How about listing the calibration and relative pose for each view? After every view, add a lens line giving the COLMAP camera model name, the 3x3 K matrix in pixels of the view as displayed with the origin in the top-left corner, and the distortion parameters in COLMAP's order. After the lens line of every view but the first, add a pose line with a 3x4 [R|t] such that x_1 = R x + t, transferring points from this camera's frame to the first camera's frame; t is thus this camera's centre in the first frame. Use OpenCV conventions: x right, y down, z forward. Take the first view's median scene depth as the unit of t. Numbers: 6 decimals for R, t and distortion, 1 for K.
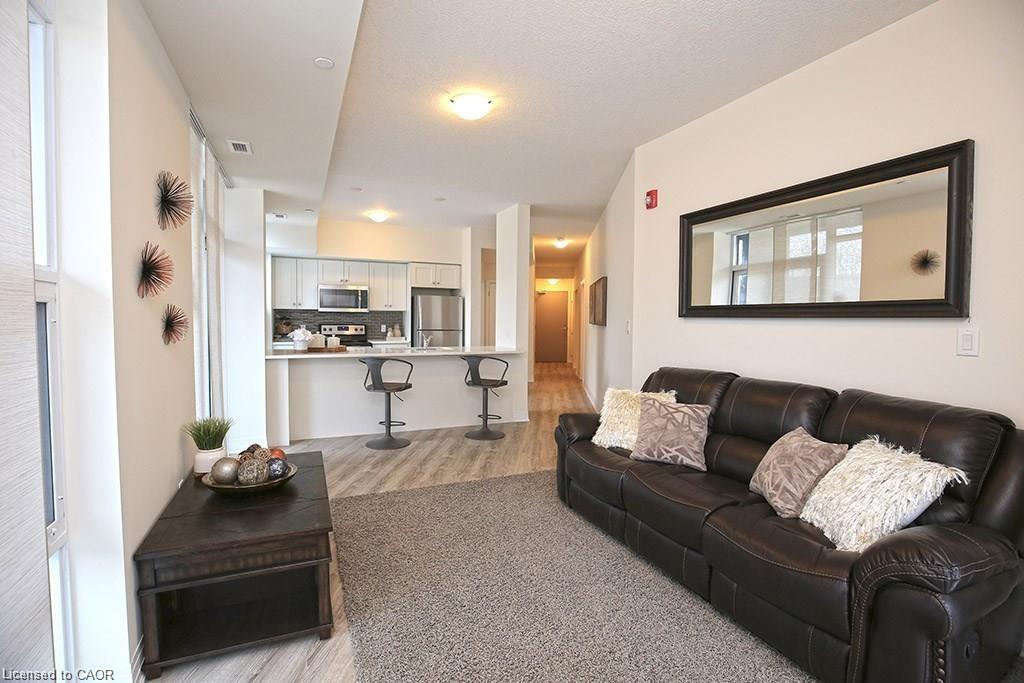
lens RADIAL K [[469.0, 0, 509.5], [0, 469.0, 339.3], [0, 0, 1]] dist [-0.036981, 0.005766]
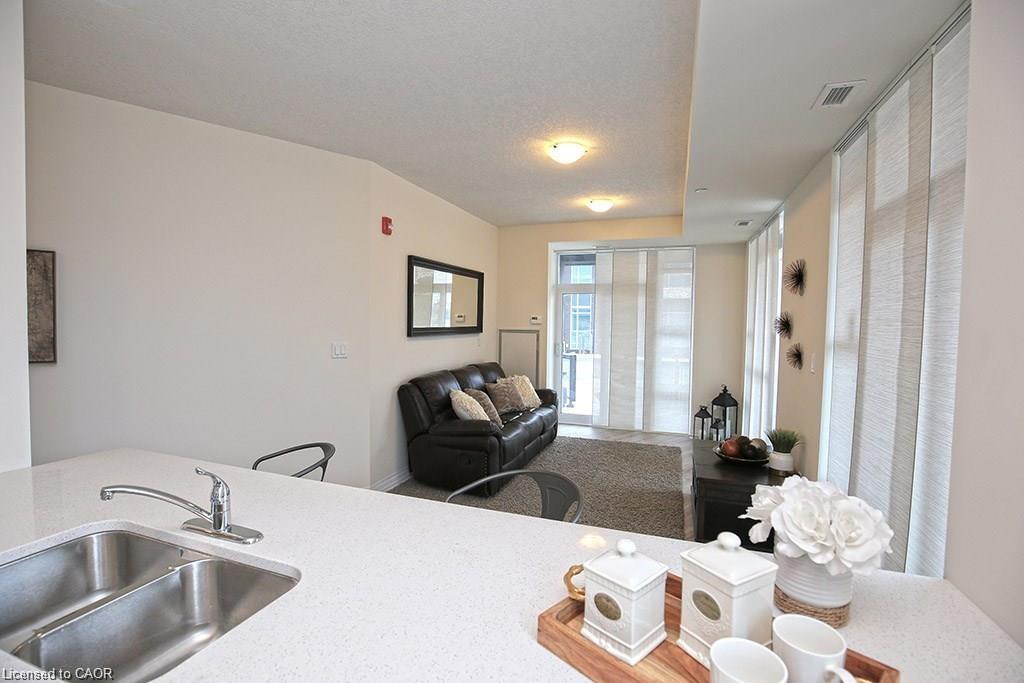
lens RADIAL K [[469.0, 0, 507.0], [0, 469.0, 339.4], [0, 0, 1]] dist [-0.036981, 0.005766]
pose [[-0.719807, -0.046152, 0.692638, -0.357029], [0.011293, 0.996877, 0.078160, -0.070596], [-0.694082, 0.064082, -0.717038, 0.896776]]
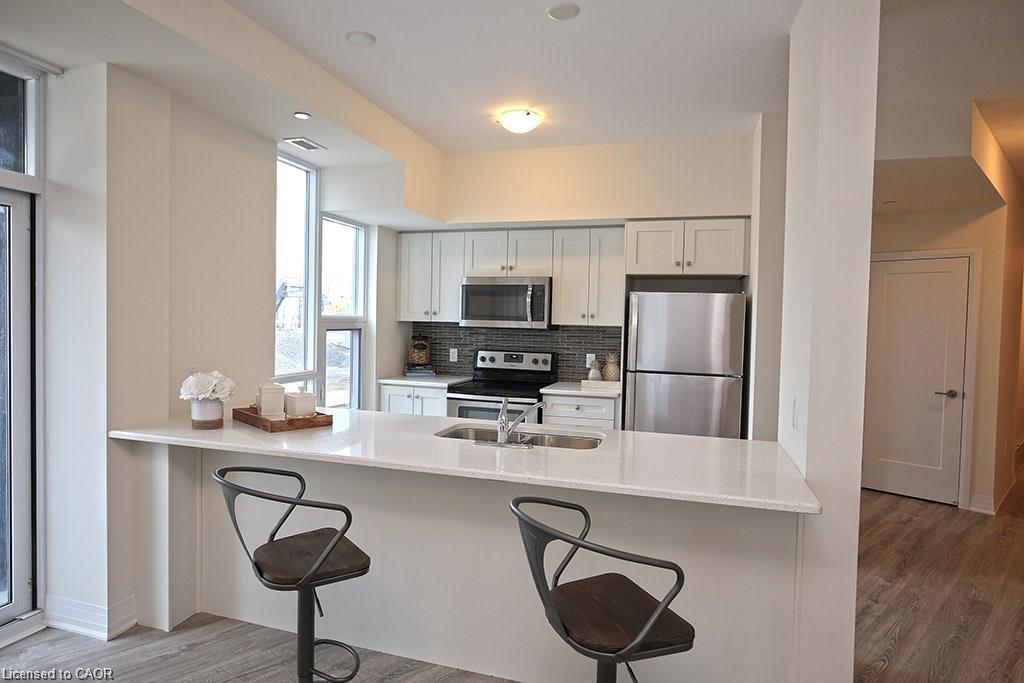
lens RADIAL K [[590.1, 0, 507.1], [0, 590.1, 339.4], [0, 0, 1]] dist [-0.018188, 0.007109]
pose [[0.748636, 0.027372, -0.662416, 0.097803], [-0.043181, 0.999039, -0.007519, -0.045429], [0.661574, 0.034233, 0.749098, 0.567769]]
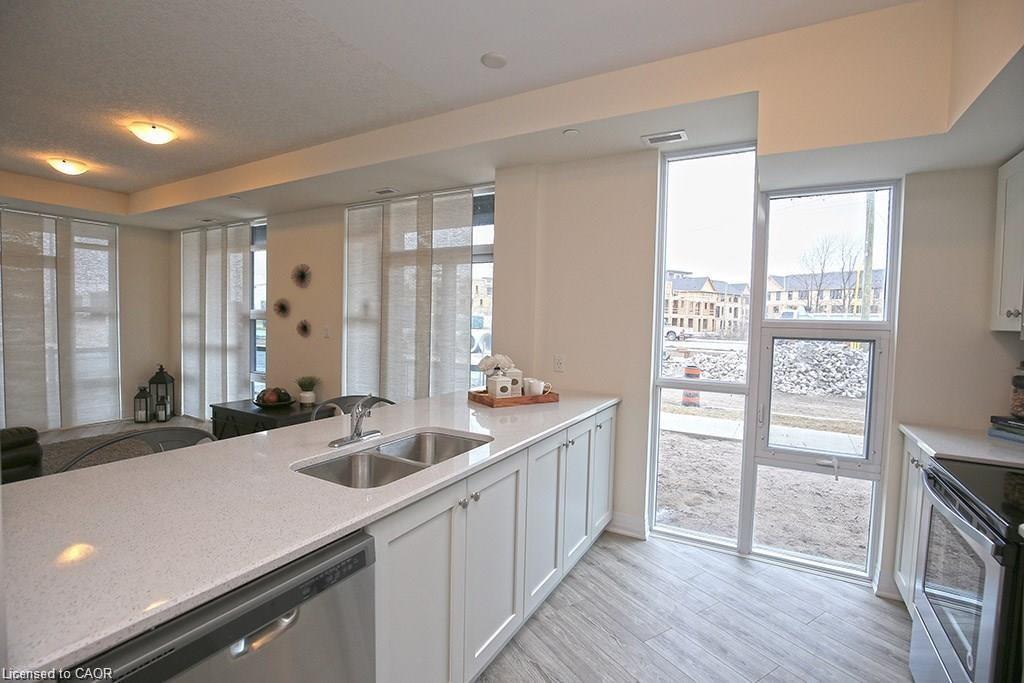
lens RADIAL K [[469.0, 0, 506.4], [0, 469.0, 339.7], [0, 0, 1]] dist [-0.036981, 0.005766]
pose [[-0.808661, -0.001210, -0.588273, -0.058517], [-0.056967, 0.995459, 0.076262, -0.068430], [0.585510, 0.095182, -0.805058, 1.126899]]
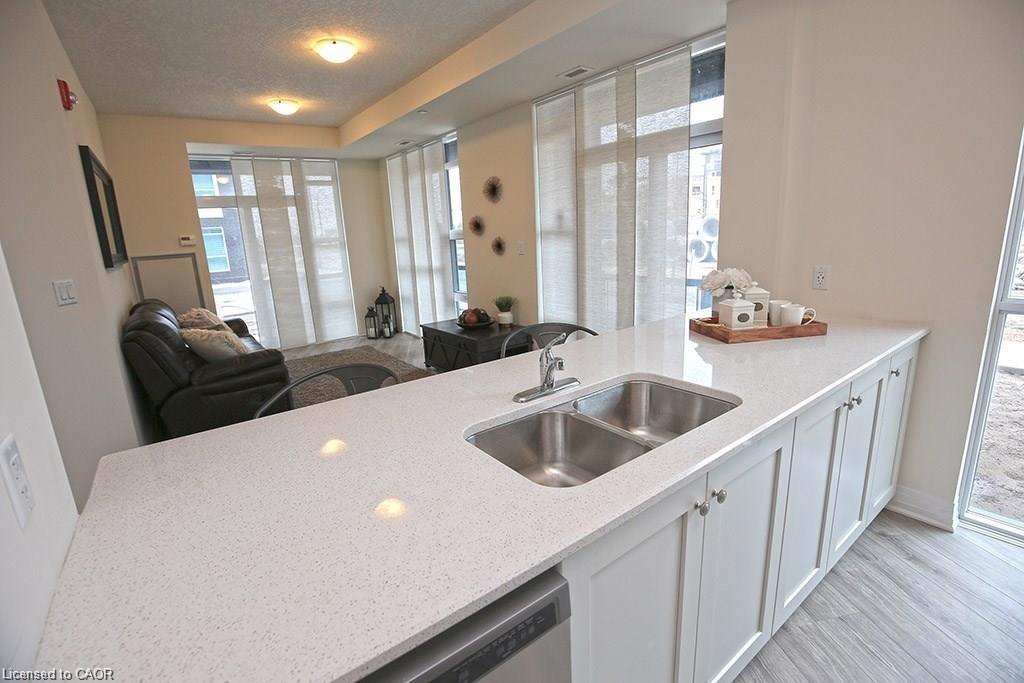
lens RADIAL K [[469.0, 0, 507.2], [0, 469.0, 338.7], [0, 0, 1]] dist [-0.036981, 0.005766]
pose [[-0.975246, 0.087909, -0.202897, -0.090219], [0.031581, 0.963544, 0.265678, -0.064499], [0.218855, 0.252694, -0.942469, 1.049199]]
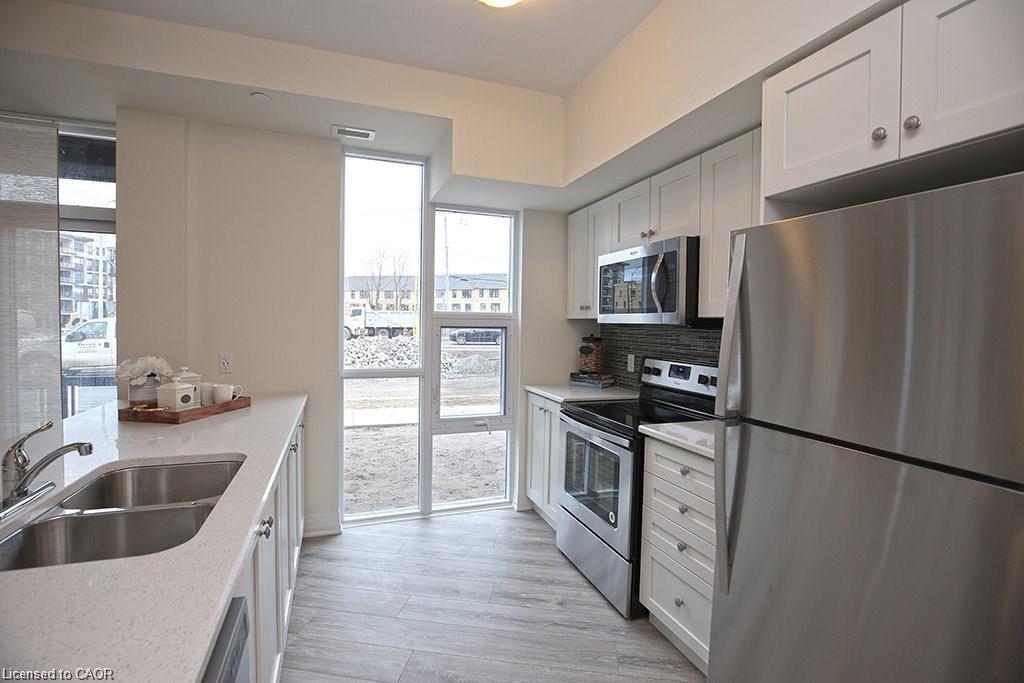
lens RADIAL K [[469.0, 0, 507.2], [0, 469.0, 340.0], [0, 0, 1]] dist [-0.036981, 0.005766]
pose [[-0.069064, 0.023429, -0.997337, -0.000221], [-0.062195, 0.997678, 0.027744, -0.056503], [0.995672, 0.063945, -0.067447, 1.037148]]
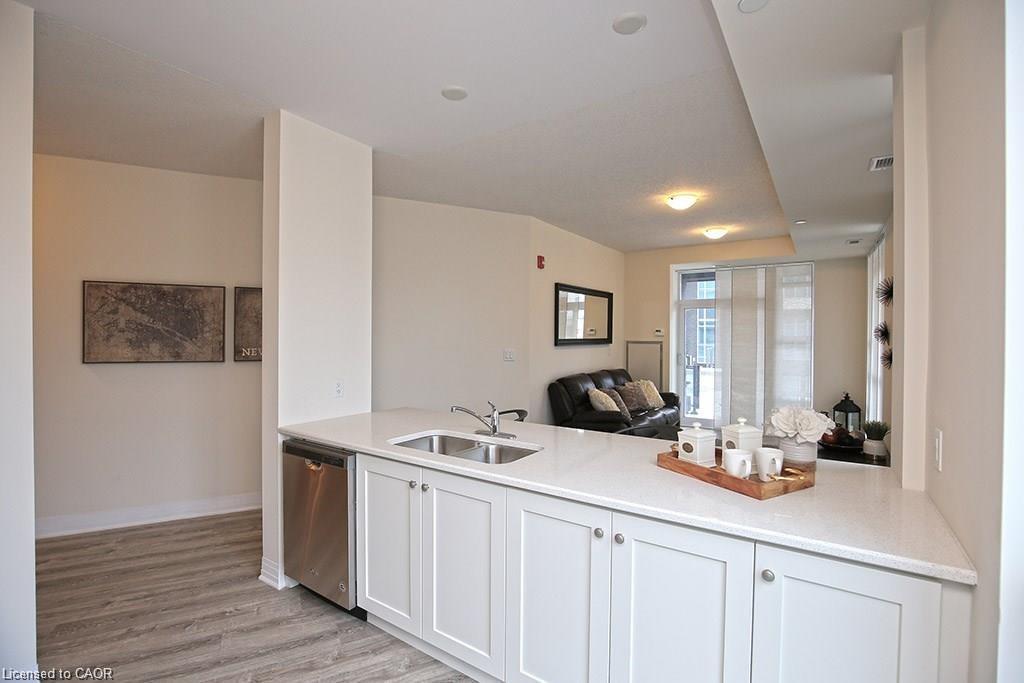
lens RADIAL K [[469.0, 0, 507.6], [0, 469.0, 339.8], [0, 0, 1]] dist [-0.036981, 0.005766]
pose [[-0.521218, -0.019526, 0.853200, -0.478165], [0.030299, 0.998685, 0.041365, -0.073184], [-0.852886, 0.047411, -0.519940, 1.034000]]
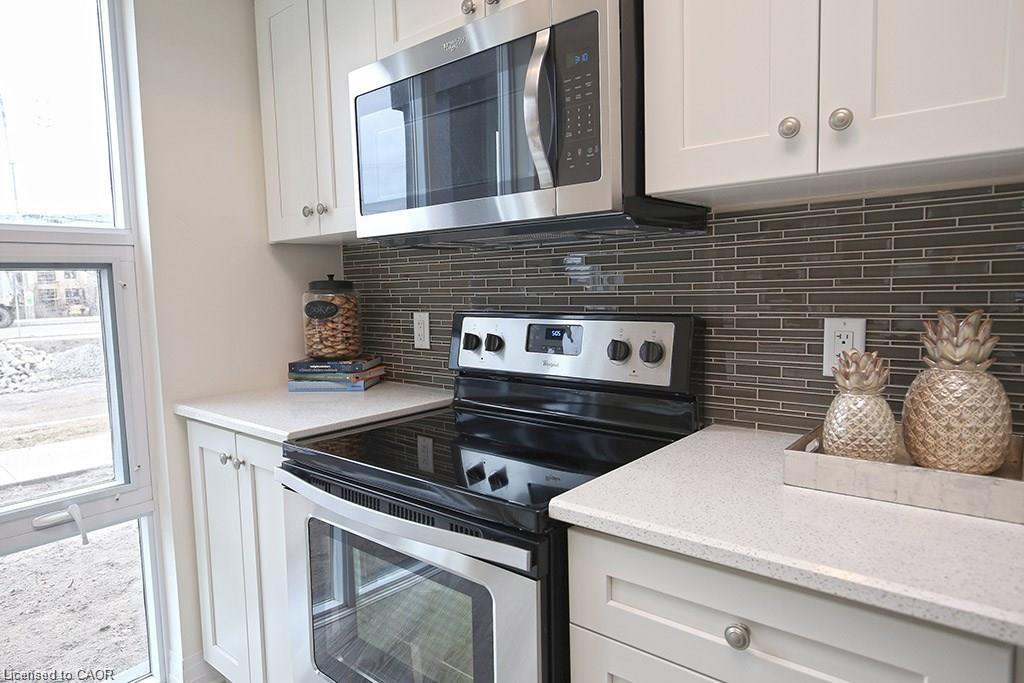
lens RADIAL K [[624.2, 0, 507.8], [0, 624.2, 338.6], [0, 0, 1]] dist [-0.008900, 0.003603]
pose [[0.439961, 0.056401, -0.896244, -0.200504], [-0.010240, 0.998276, 0.057795, -0.041047], [0.897959, -0.016250, 0.439780, 1.036073]]
